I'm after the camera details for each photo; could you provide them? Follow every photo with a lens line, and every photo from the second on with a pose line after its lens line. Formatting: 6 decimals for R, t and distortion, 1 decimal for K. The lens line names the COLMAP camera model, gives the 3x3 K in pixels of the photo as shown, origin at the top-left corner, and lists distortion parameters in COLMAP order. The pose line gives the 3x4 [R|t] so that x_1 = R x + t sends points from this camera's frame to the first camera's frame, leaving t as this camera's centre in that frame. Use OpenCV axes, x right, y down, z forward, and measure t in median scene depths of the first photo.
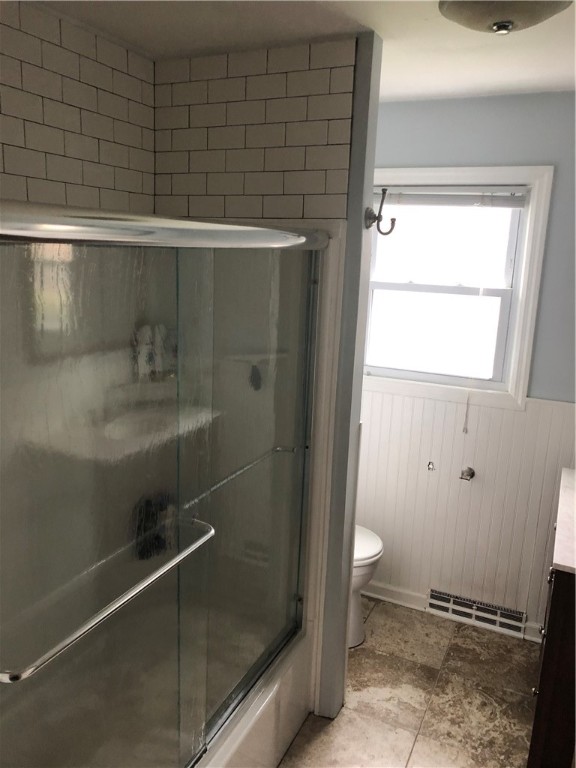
lens RADIAL K [[625.5, 0, 288.0], [0, 625.5, 384.0], [0, 0, 1]] dist [0.068482, -0.080125]
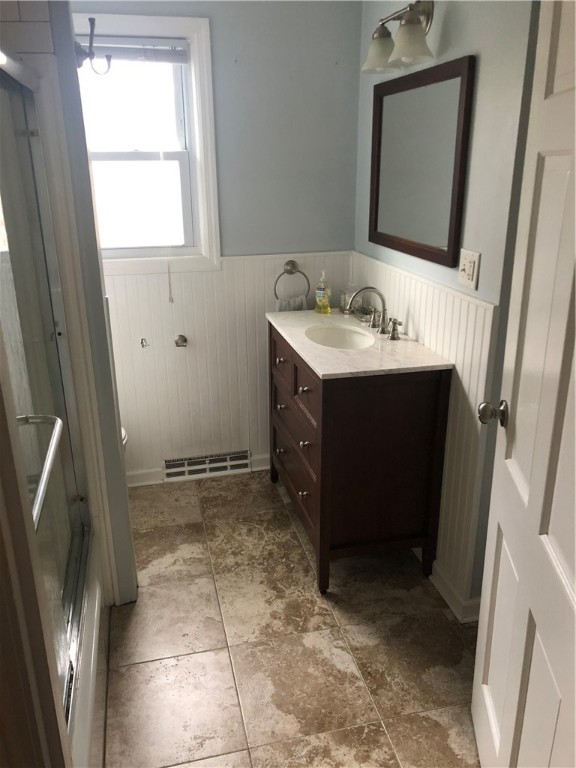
lens RADIAL K [[625.5, 0, 288.0], [0, 625.5, 384.0], [0, 0, 1]] dist [0.068482, -0.080125]
pose [[0.775114, -0.252344, 0.579242, -0.204053], [0.167167, 0.966017, 0.197146, 0.038910], [-0.609306, -0.055980, 0.790956, 0.078824]]
